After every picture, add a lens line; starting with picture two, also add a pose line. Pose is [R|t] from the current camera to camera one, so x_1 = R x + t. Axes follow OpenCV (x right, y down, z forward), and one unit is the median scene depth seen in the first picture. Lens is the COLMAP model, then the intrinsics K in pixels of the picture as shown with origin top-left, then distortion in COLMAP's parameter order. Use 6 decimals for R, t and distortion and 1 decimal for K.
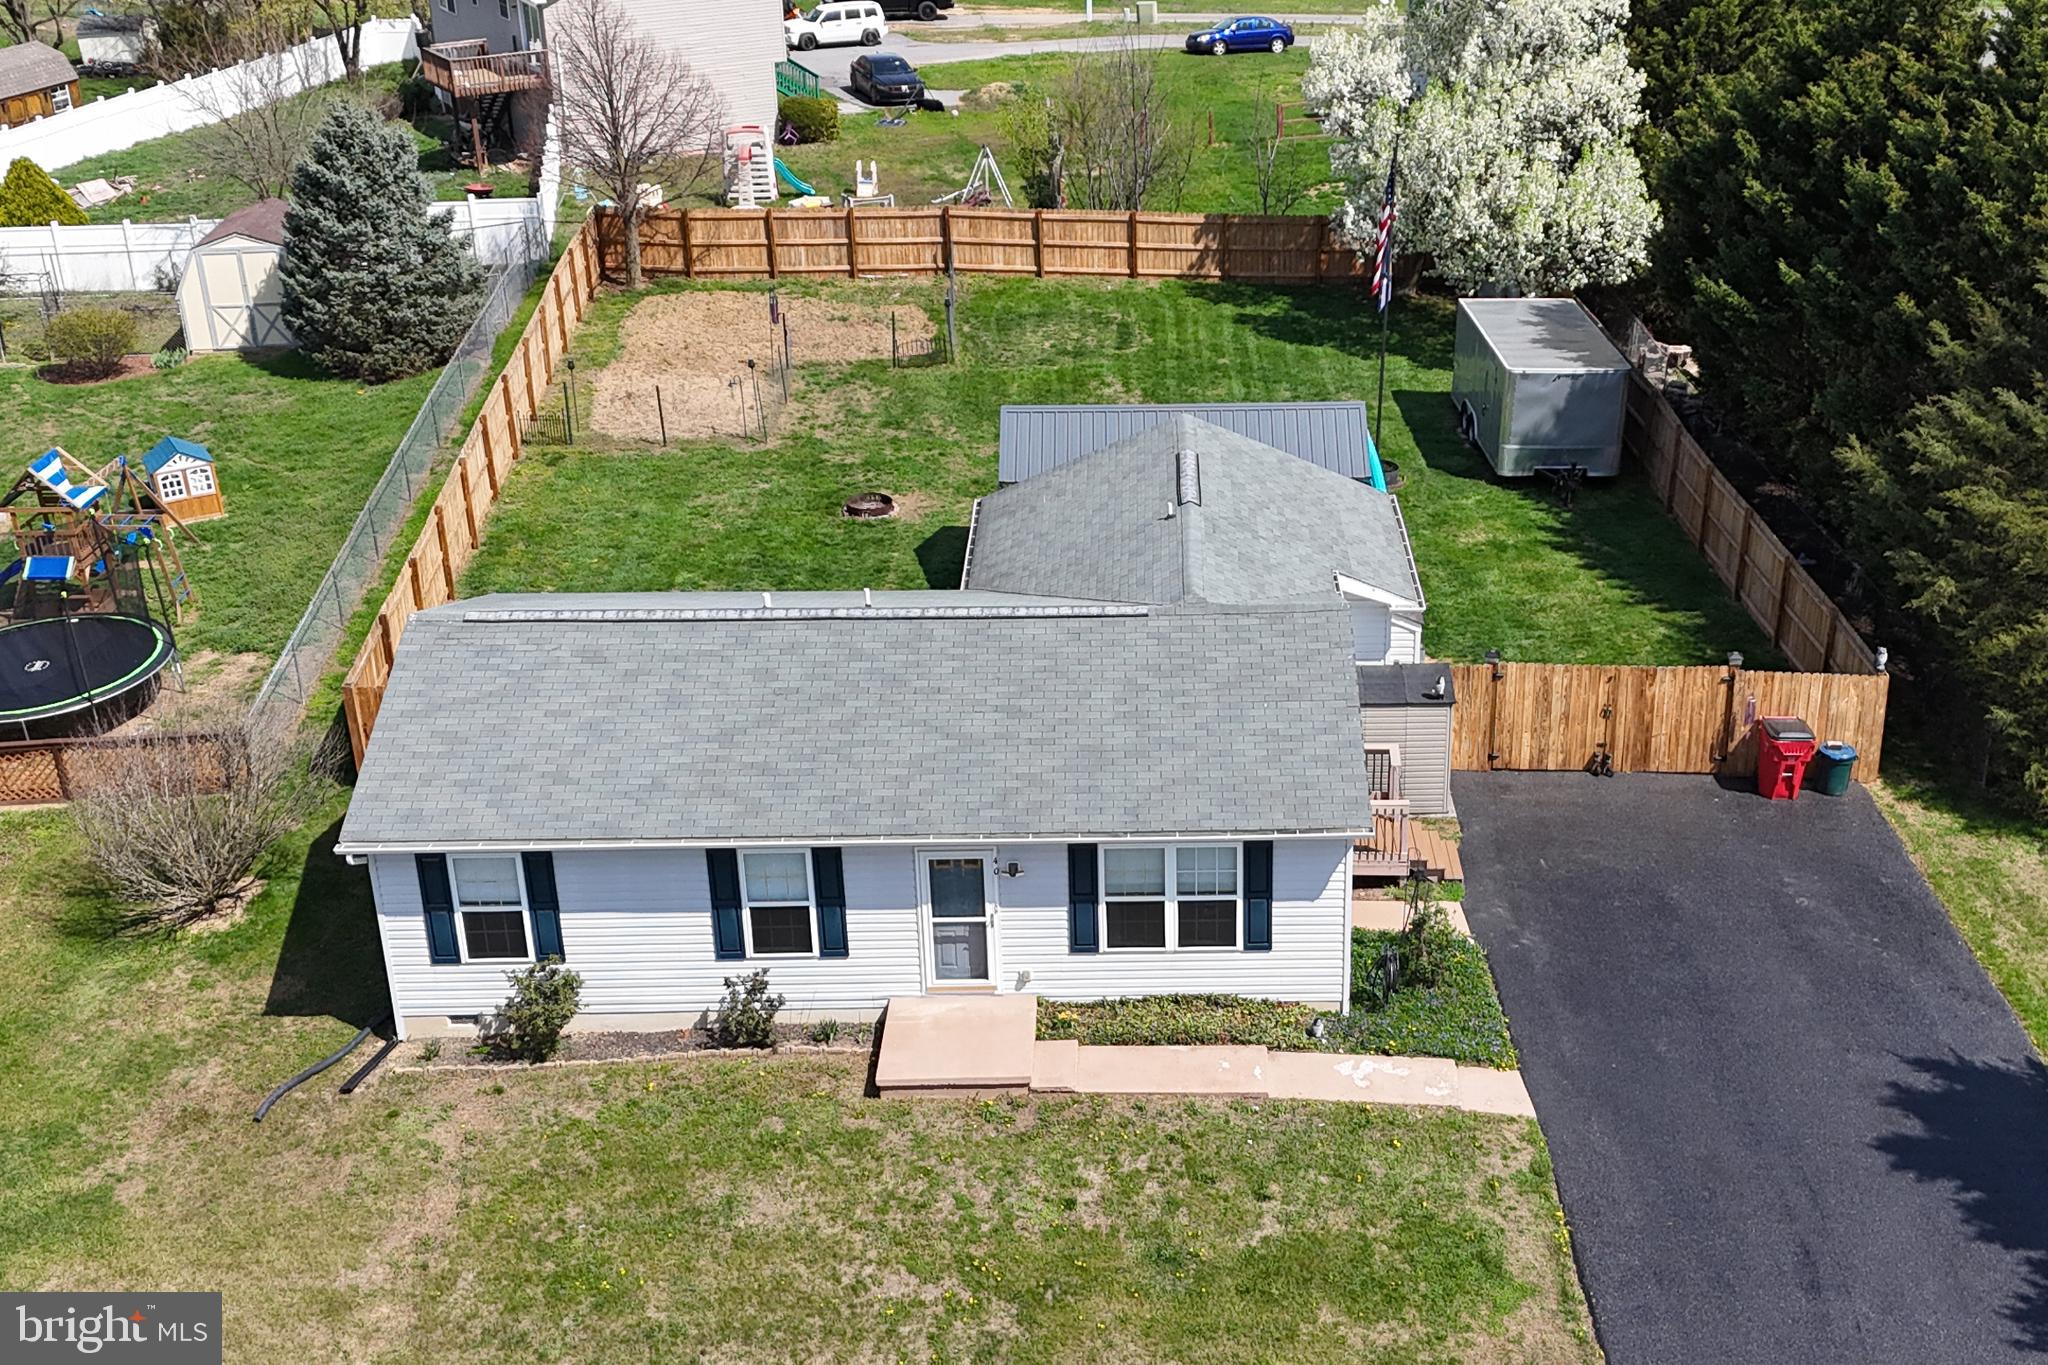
lens RADIAL K [[2424.5, 0, 1159.4], [0, 2424.5, 686.6], [0, 0, 1]] dist [0.164488, -0.406991]
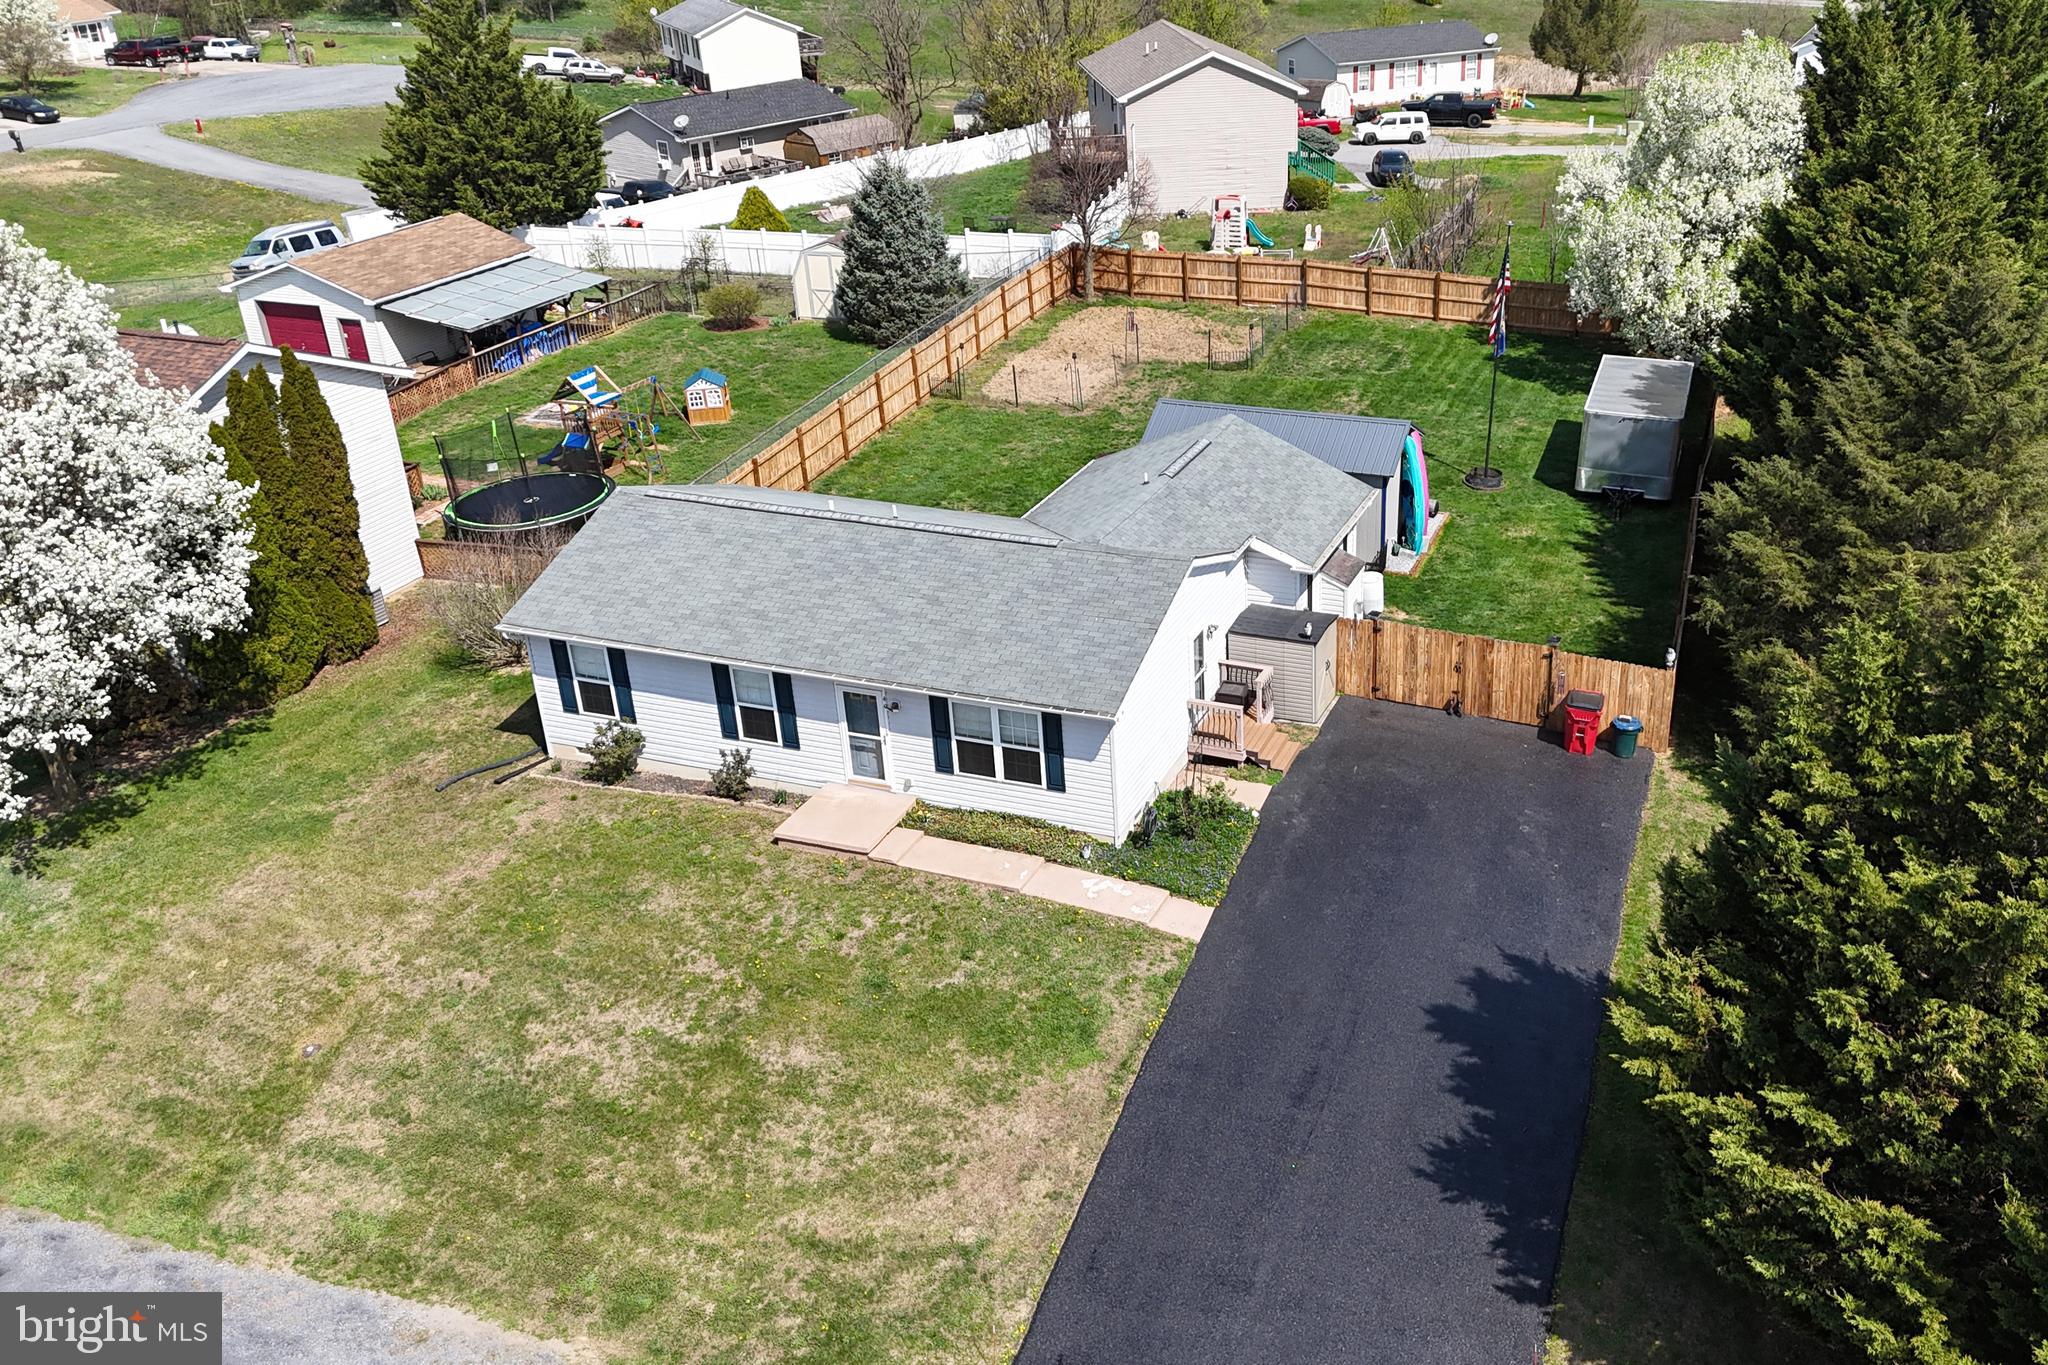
lens RADIAL K [[1767.3, 0, 1235.3], [0, 1767.3, 617.8], [0, 0, 1]] dist [0.118363, -0.214319]
pose [[0.942874, 0.134951, -0.304594, 0.424103], [-0.133508, 0.990715, 0.025662, -0.029645], [0.305229, 0.016470, 0.952136, 0.054854]]
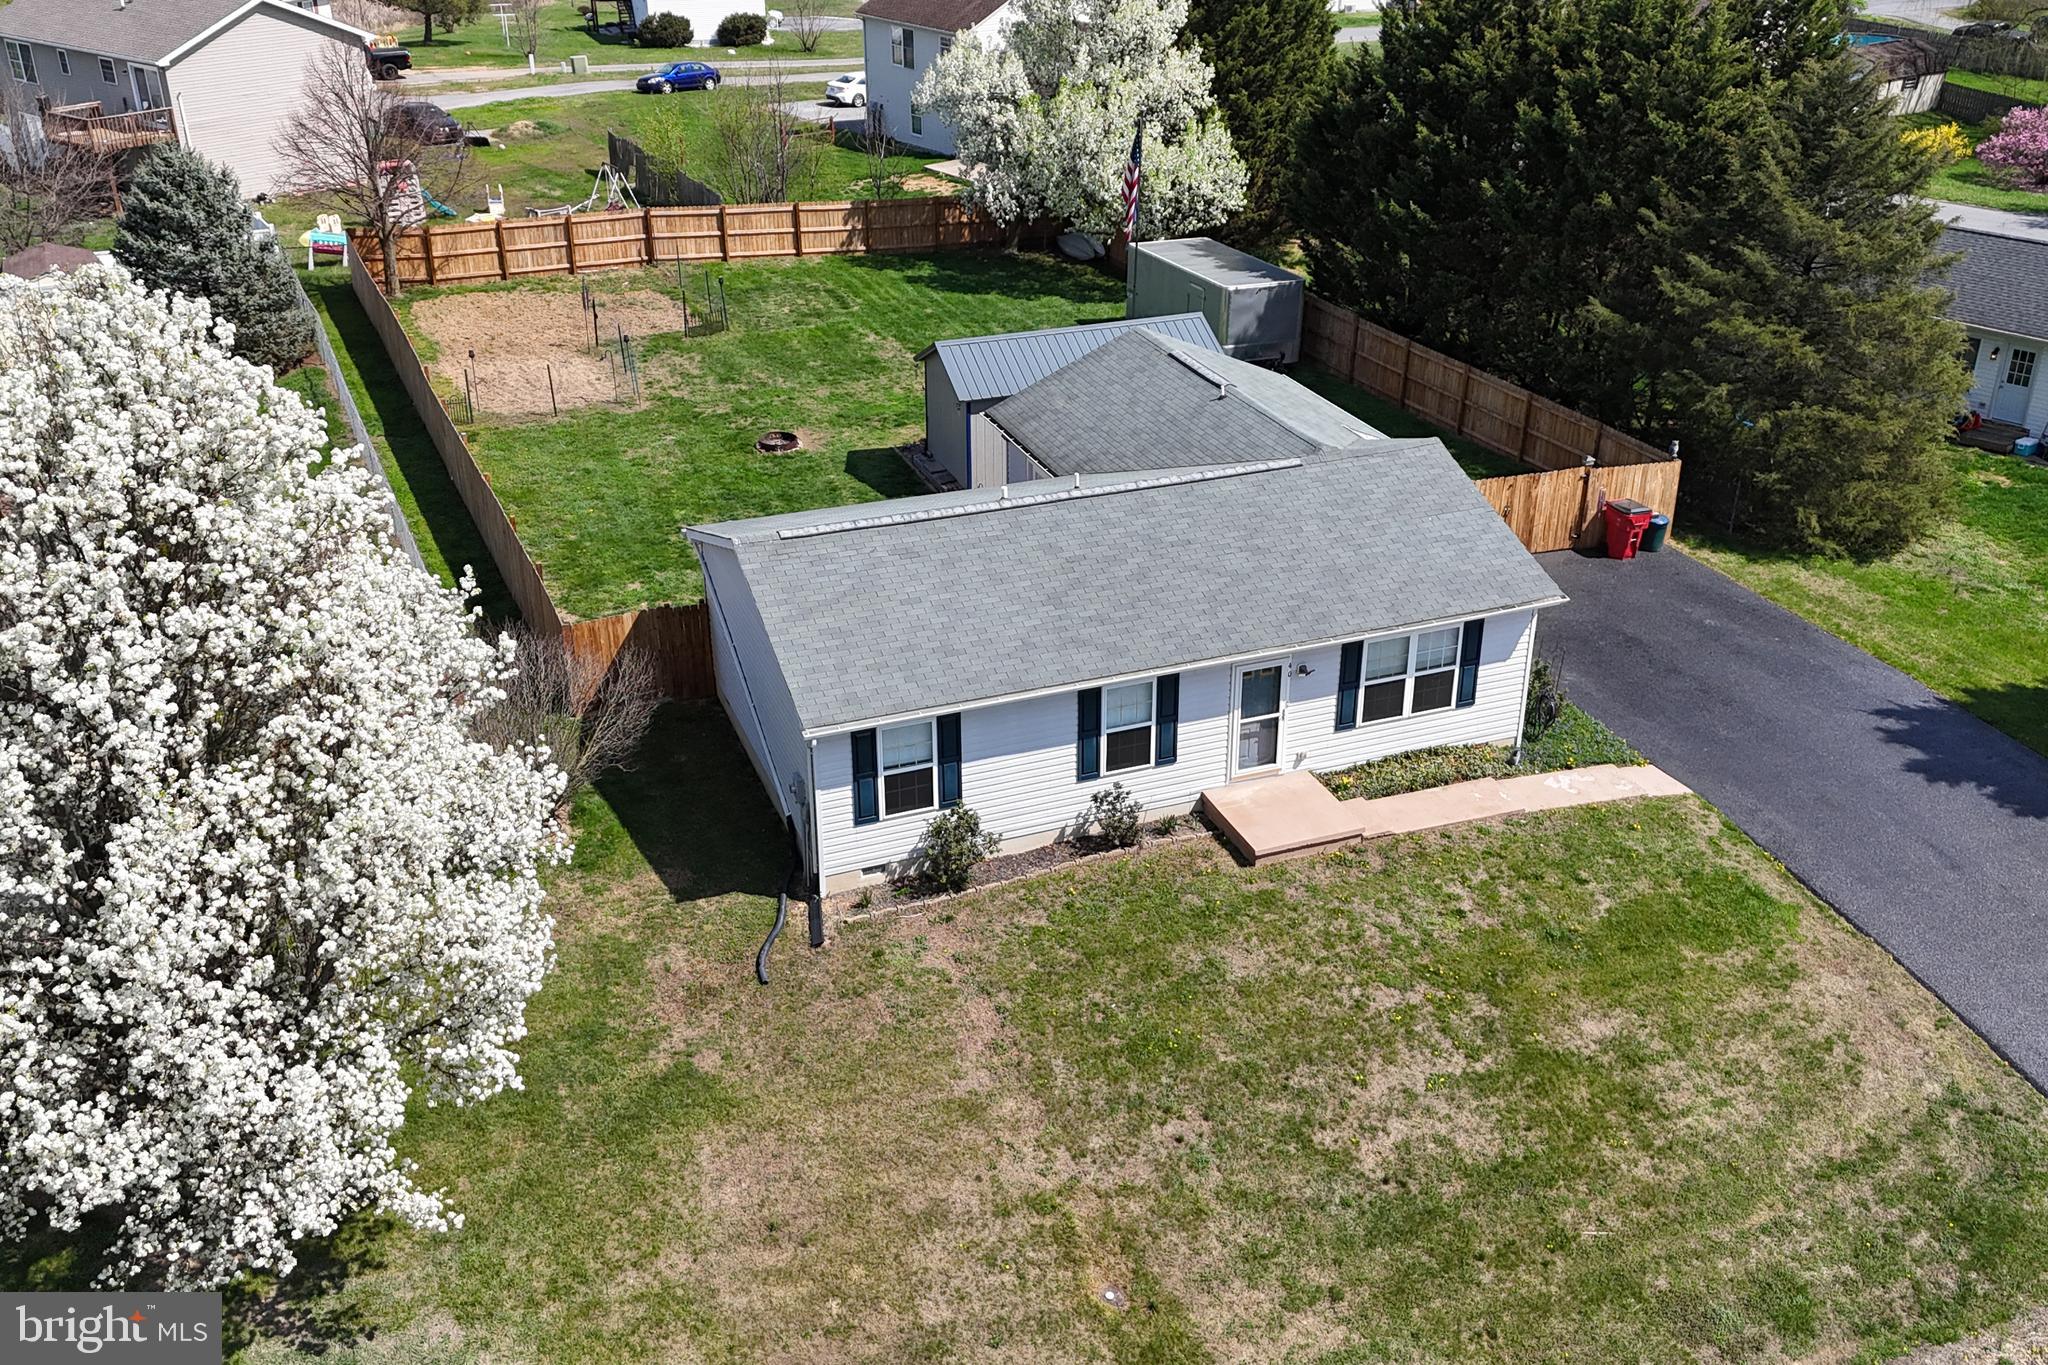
lens RADIAL K [[1862.9, 0, 1022.8], [0, 1862.9, 599.6], [0, 0, 1]] dist [0.136931, -0.239869]
pose [[0.937665, -0.137861, 0.319029, -0.476253], [0.137430, 0.990221, 0.023980, -0.003818], [-0.319215, 0.021358, 0.947442, 0.125674]]
